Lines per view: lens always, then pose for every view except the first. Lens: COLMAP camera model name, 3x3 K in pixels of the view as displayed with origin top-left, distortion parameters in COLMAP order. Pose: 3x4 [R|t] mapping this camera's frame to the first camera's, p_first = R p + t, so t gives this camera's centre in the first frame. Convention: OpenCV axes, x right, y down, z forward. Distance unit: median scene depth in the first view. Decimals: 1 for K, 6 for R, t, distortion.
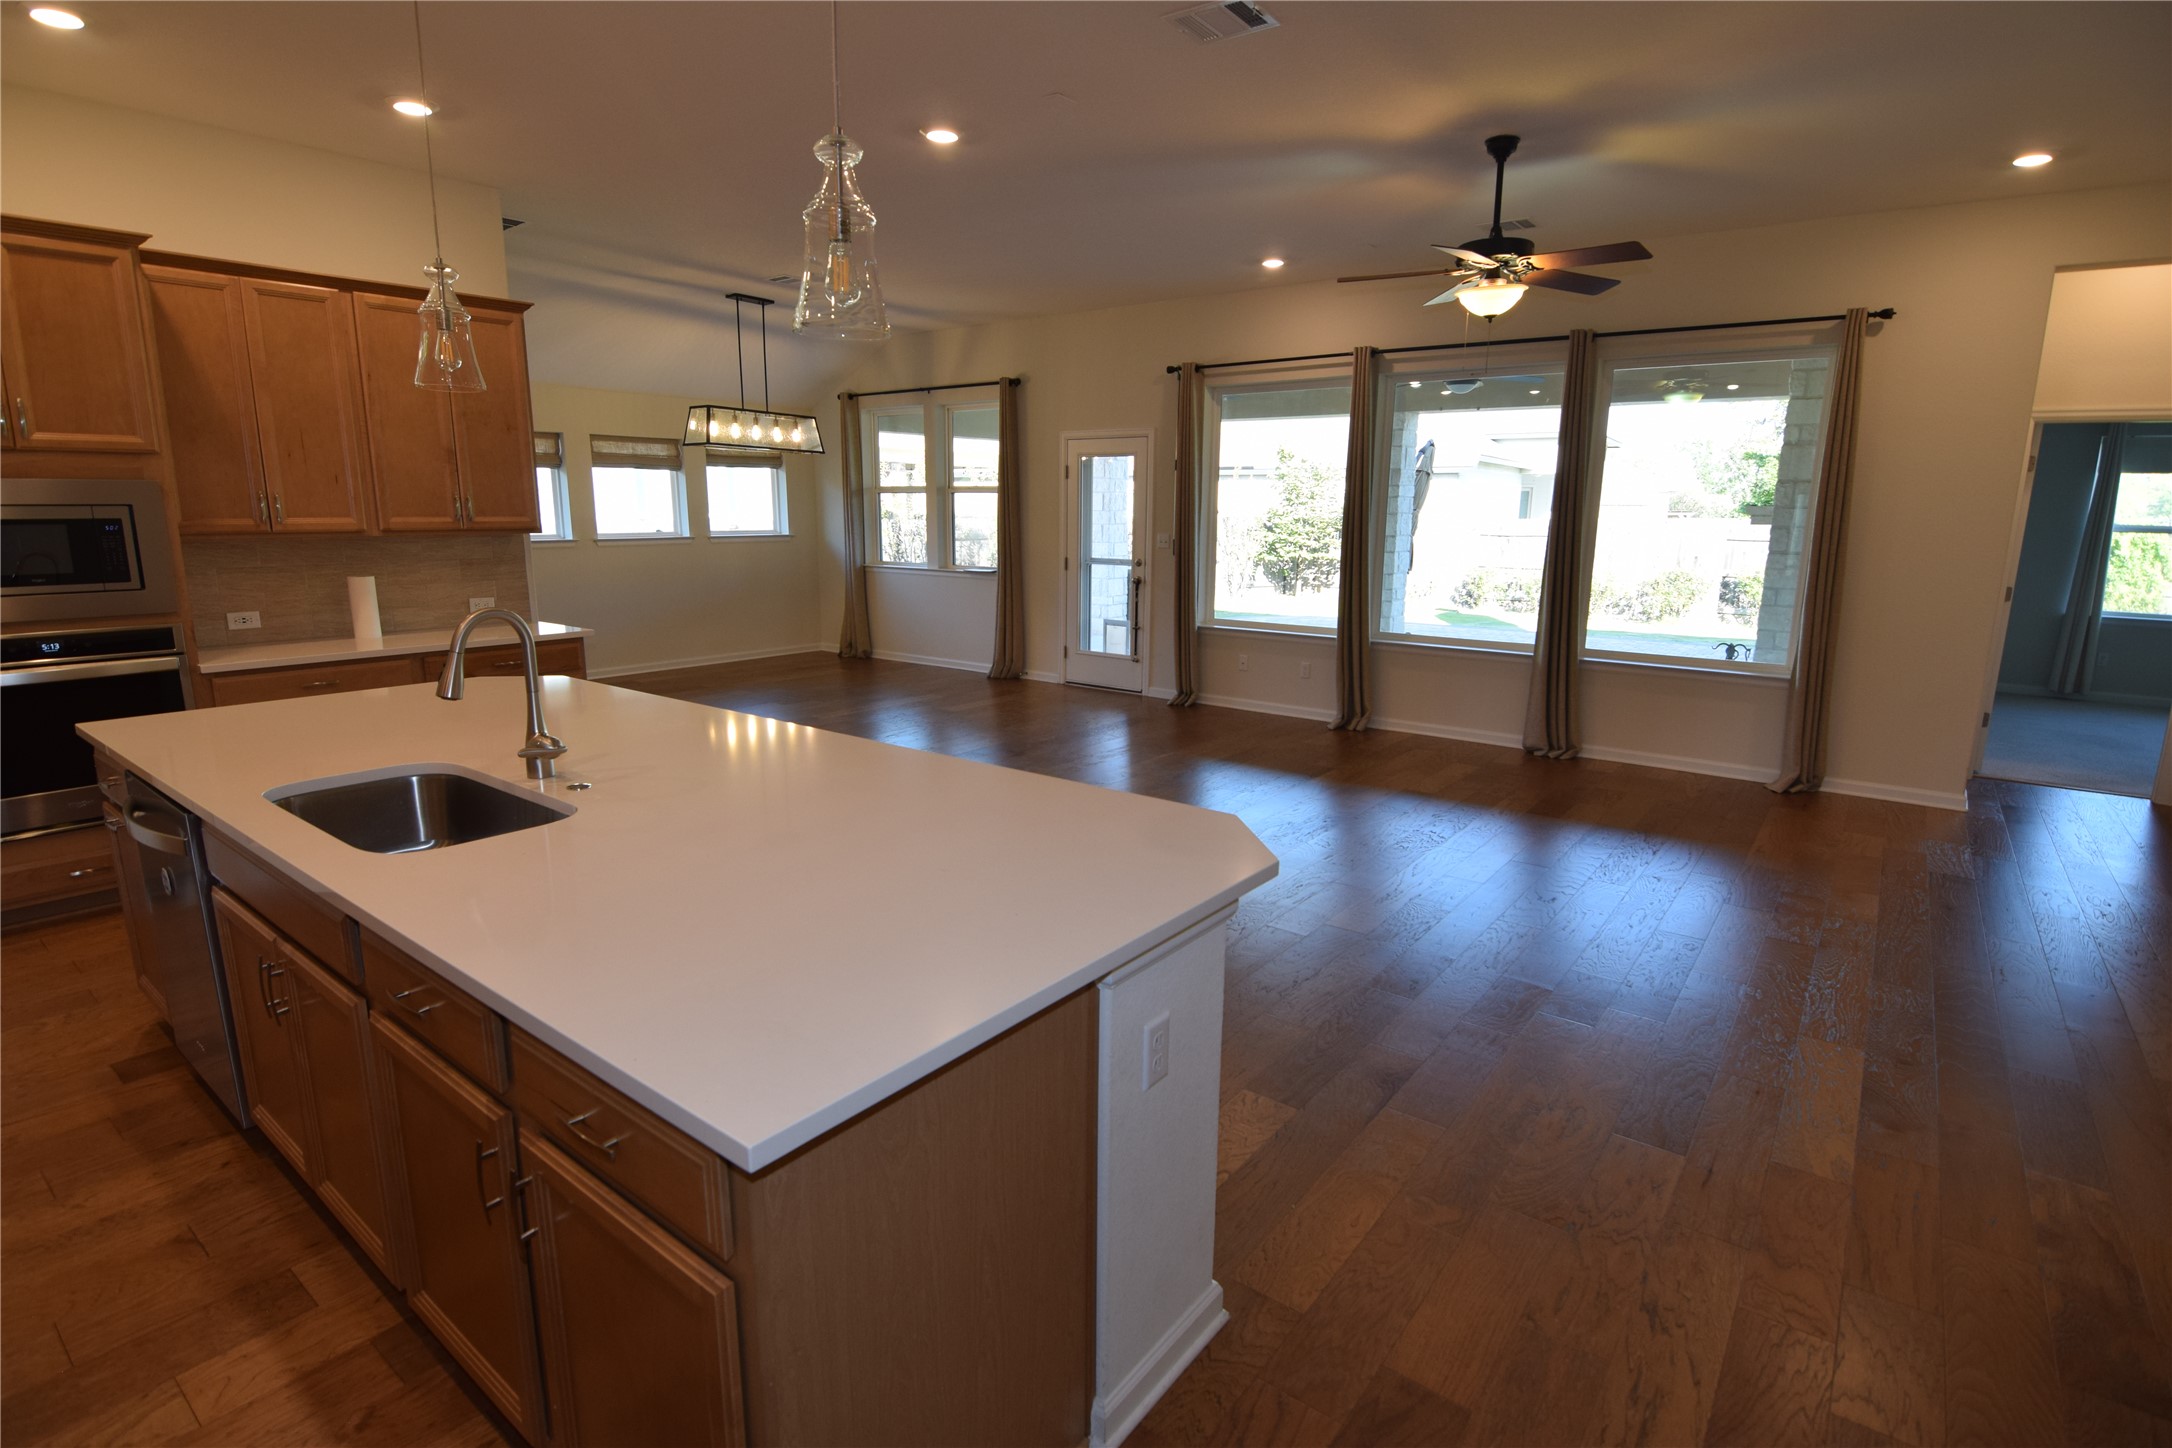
lens RADIAL K [[1050.7, 0, 1079.5], [0, 1050.7, 731.9], [0, 0, 1]] dist [0.001430, -0.014982]
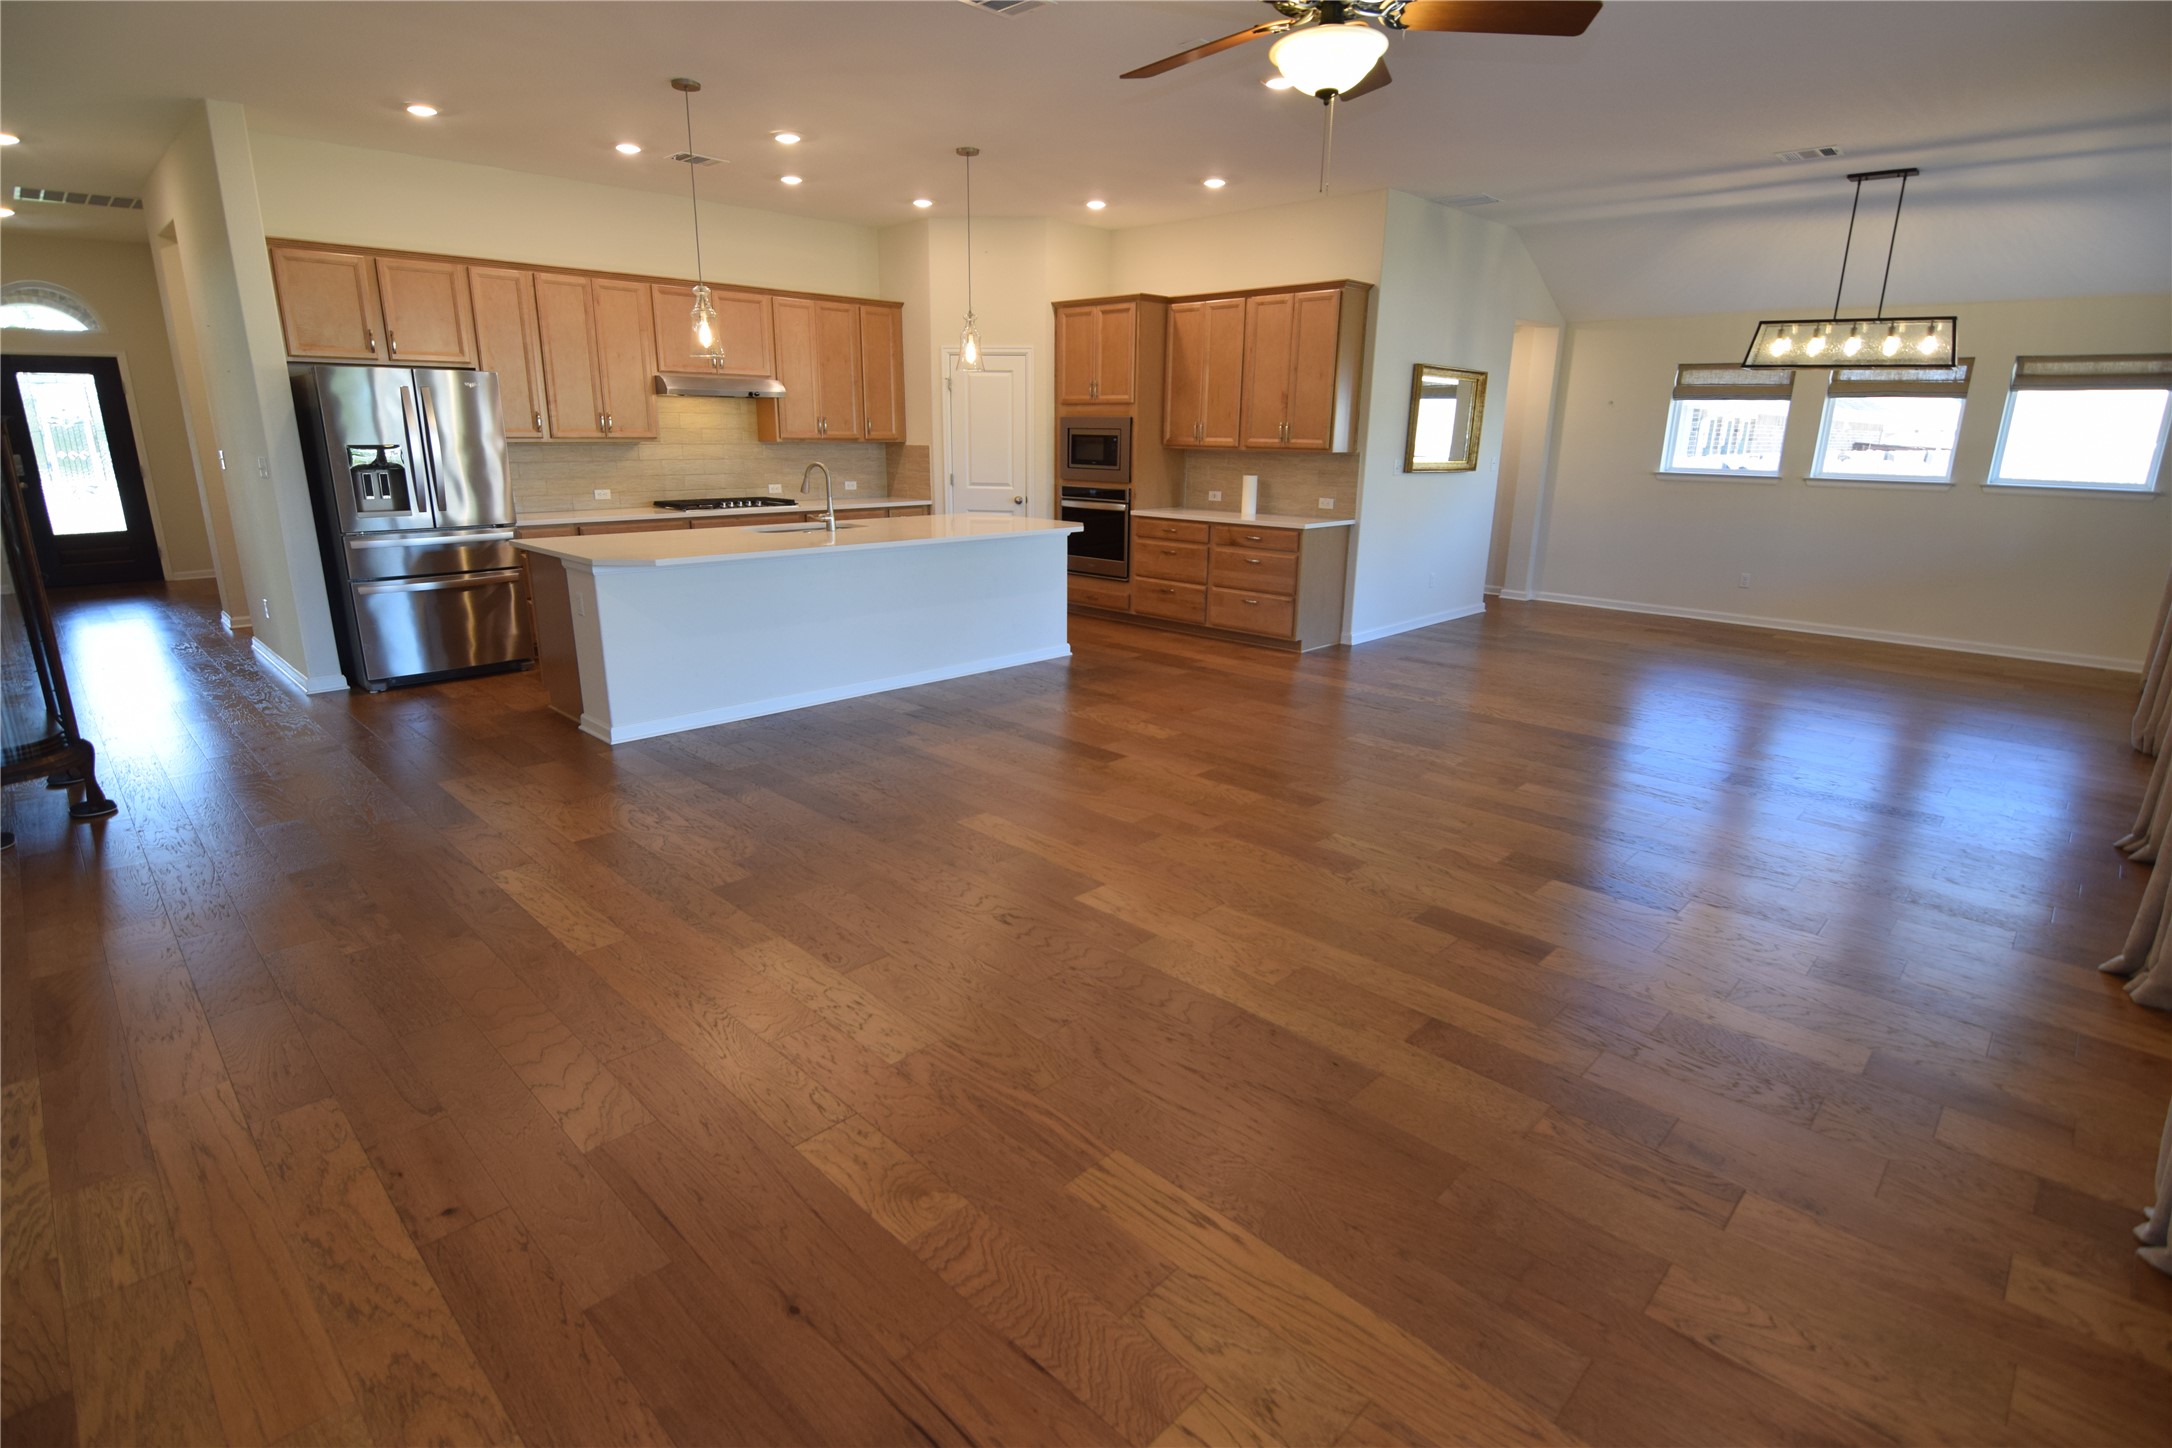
lens RADIAL K [[1050.7, 0, 1079.5], [0, 1050.7, 731.9], [0, 0, 1]] dist [0.001430, -0.014982]
pose [[-0.121842, 0.264355, -0.956698, 0.898552], [-0.222807, 0.931995, 0.285905, -0.163781], [0.967218, 0.247994, -0.054656, 0.825814]]
